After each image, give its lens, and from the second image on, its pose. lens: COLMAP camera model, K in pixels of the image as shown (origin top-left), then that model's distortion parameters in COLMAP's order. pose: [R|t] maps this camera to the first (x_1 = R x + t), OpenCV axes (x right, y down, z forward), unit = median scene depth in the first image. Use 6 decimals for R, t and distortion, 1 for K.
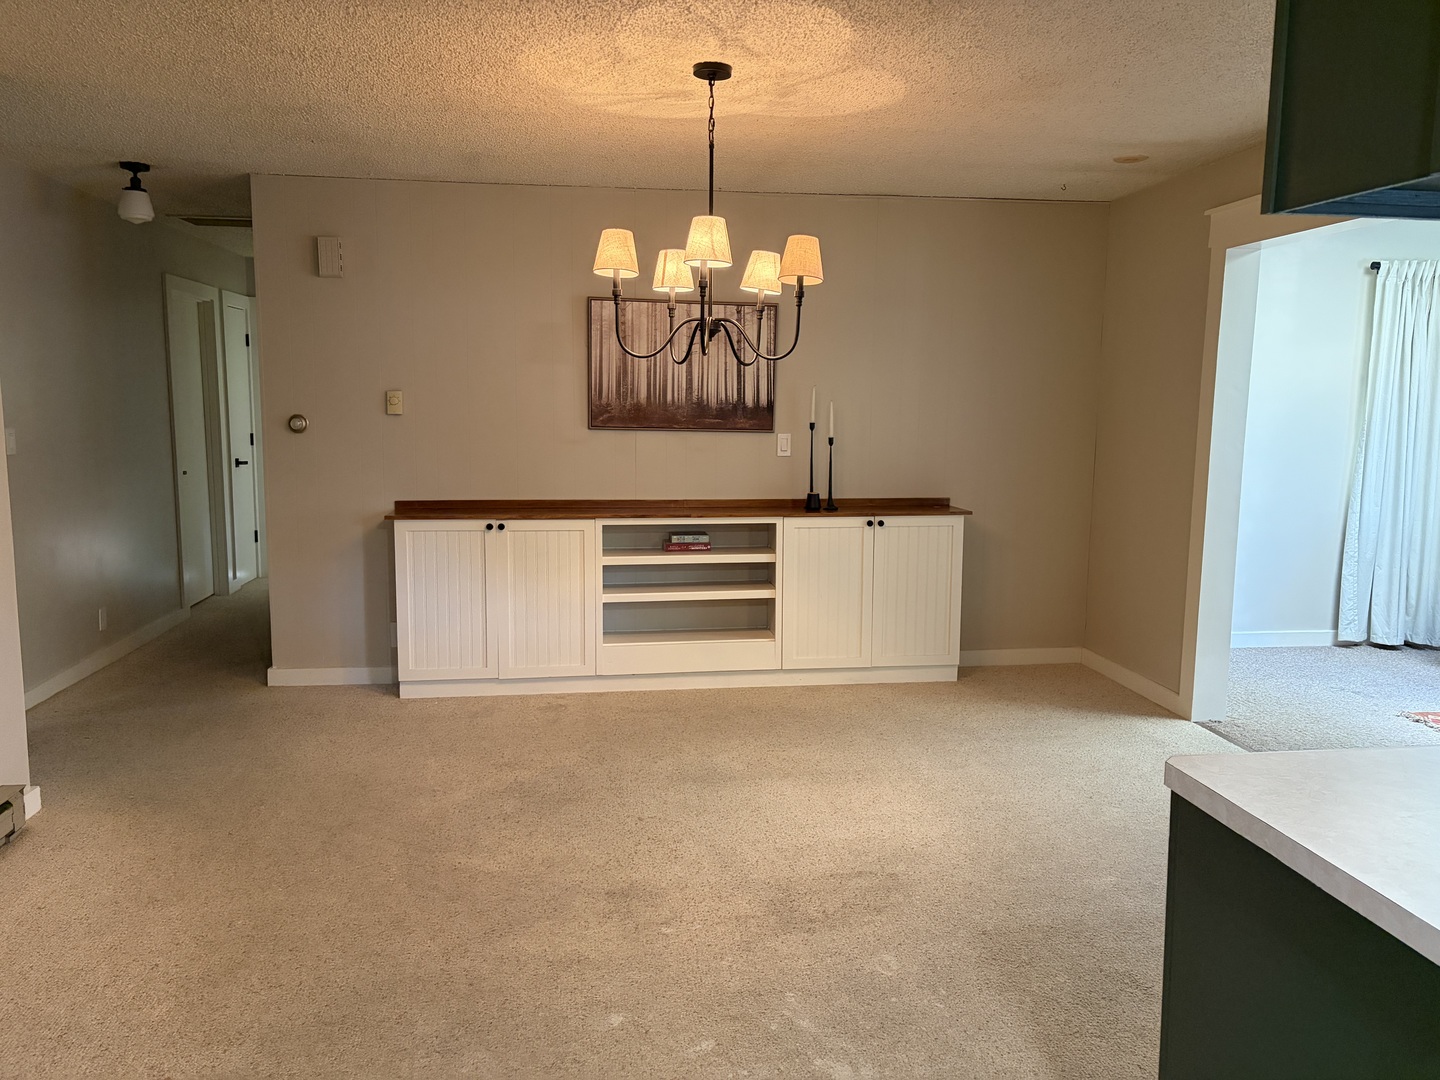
lens RADIAL K [[1092.0, 0, 726.9], [0, 1092.0, 536.0], [0, 0, 1]] dist [0.125769, -0.210115]
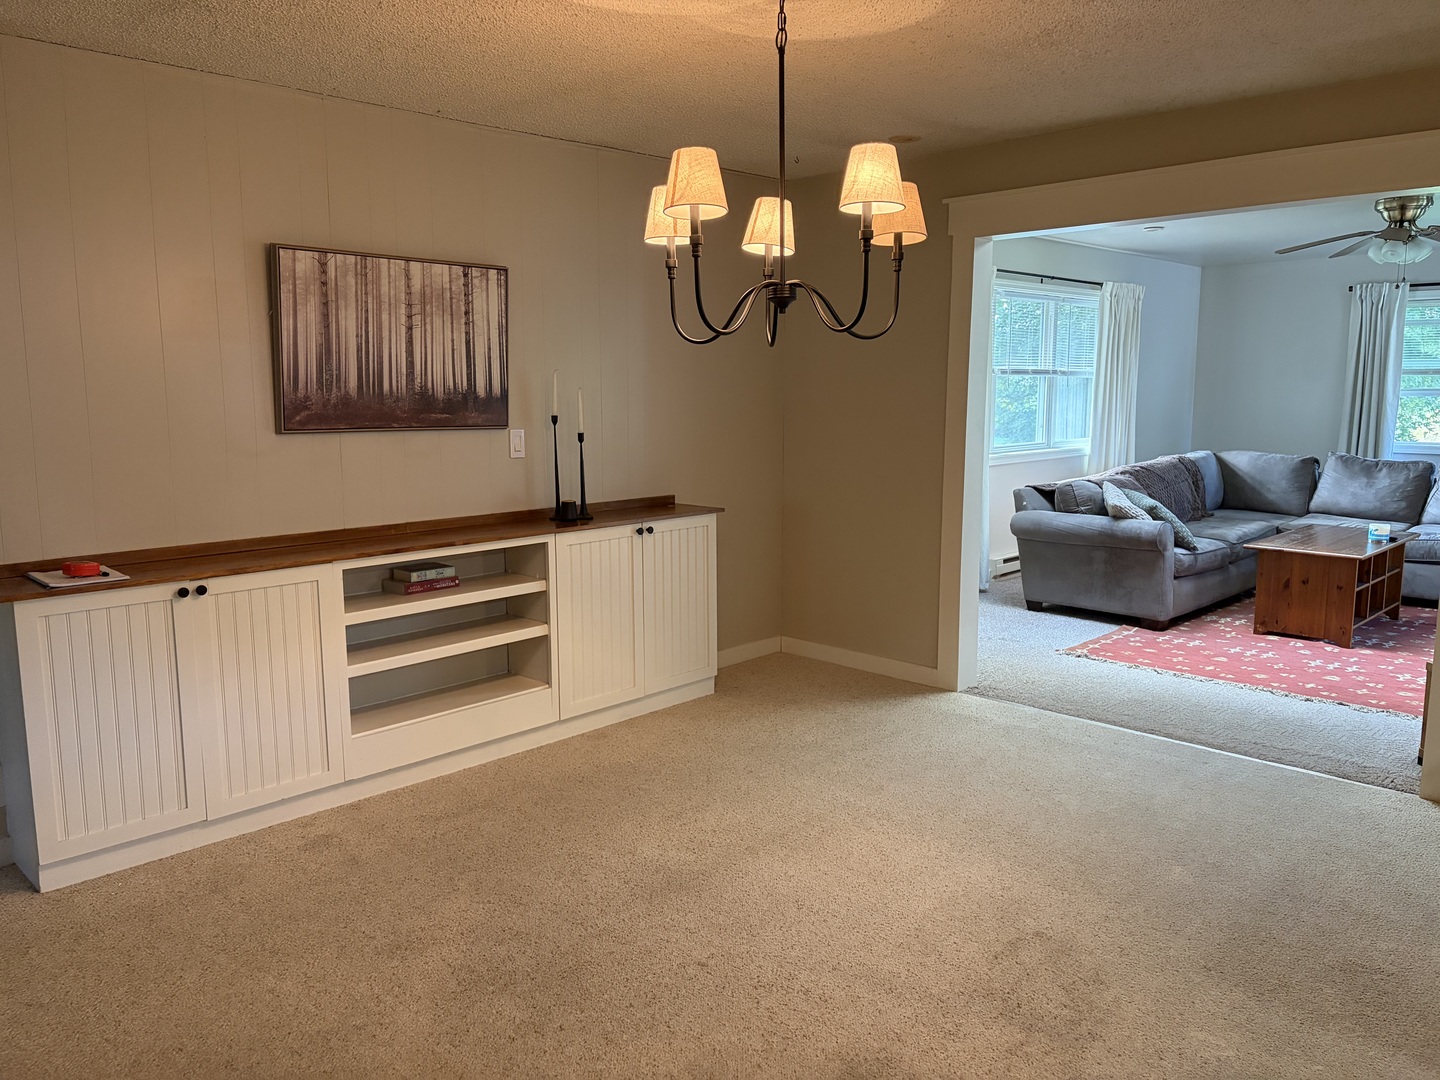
lens RADIAL K [[1098.5, 0, 707.9], [0, 1098.5, 537.2], [0, 0, 1]] dist [0.021181, -0.000828]
pose [[0.794809, -0.097403, 0.598992, -0.336687], [0.086866, 0.995132, 0.046556, -0.041702], [-0.600611, 0.015029, 0.799400, 0.280801]]
